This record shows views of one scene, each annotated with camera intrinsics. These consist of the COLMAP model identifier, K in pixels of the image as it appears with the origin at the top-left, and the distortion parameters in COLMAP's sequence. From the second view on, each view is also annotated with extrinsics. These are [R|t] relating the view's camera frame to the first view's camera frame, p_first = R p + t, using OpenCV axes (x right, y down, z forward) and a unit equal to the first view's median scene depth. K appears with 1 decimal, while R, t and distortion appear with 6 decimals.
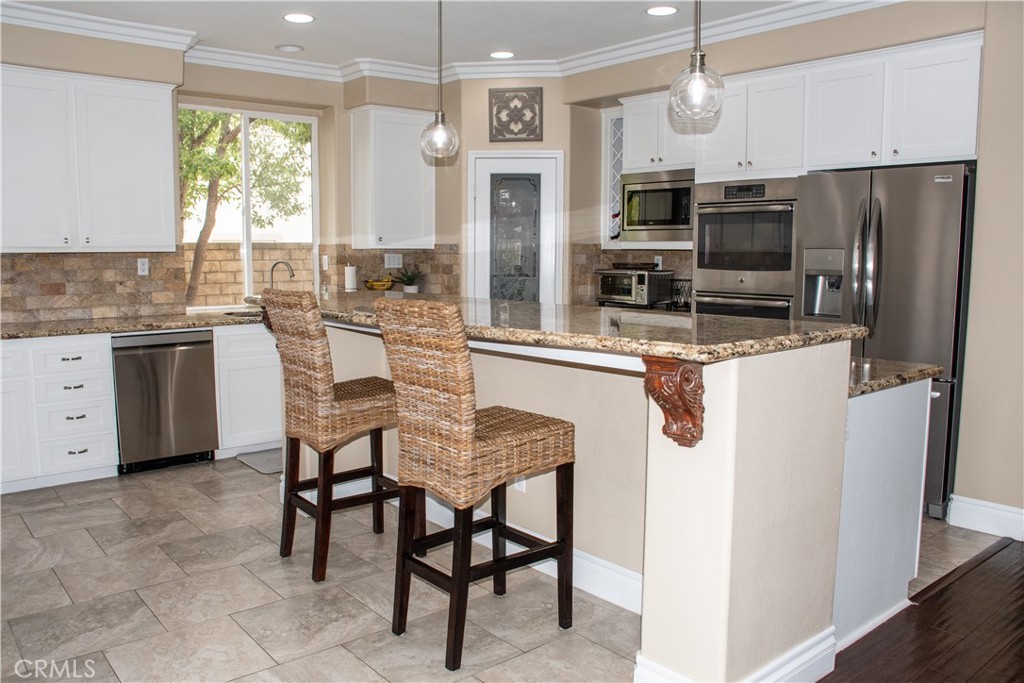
lens RADIAL K [[820.1, 0, 509.2], [0, 820.1, 342.2], [0, 0, 1]] dist [-0.145222, 0.133923]
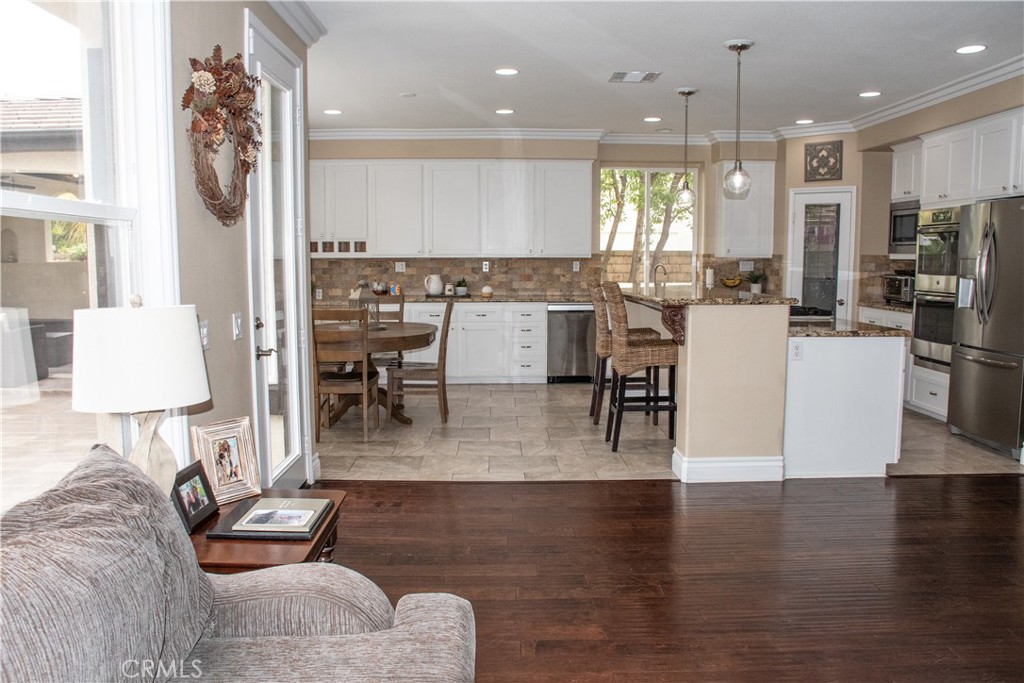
lens RADIAL K [[820.1, 0, 509.2], [0, 820.1, 342.2], [0, 0, 1]] dist [-0.145222, 0.133923]
pose [[0.781565, 0.065363, -0.620390, 0.461244], [-0.069823, 0.997412, 0.017123, 0.041259], [0.619904, 0.029935, 0.784106, -0.396112]]
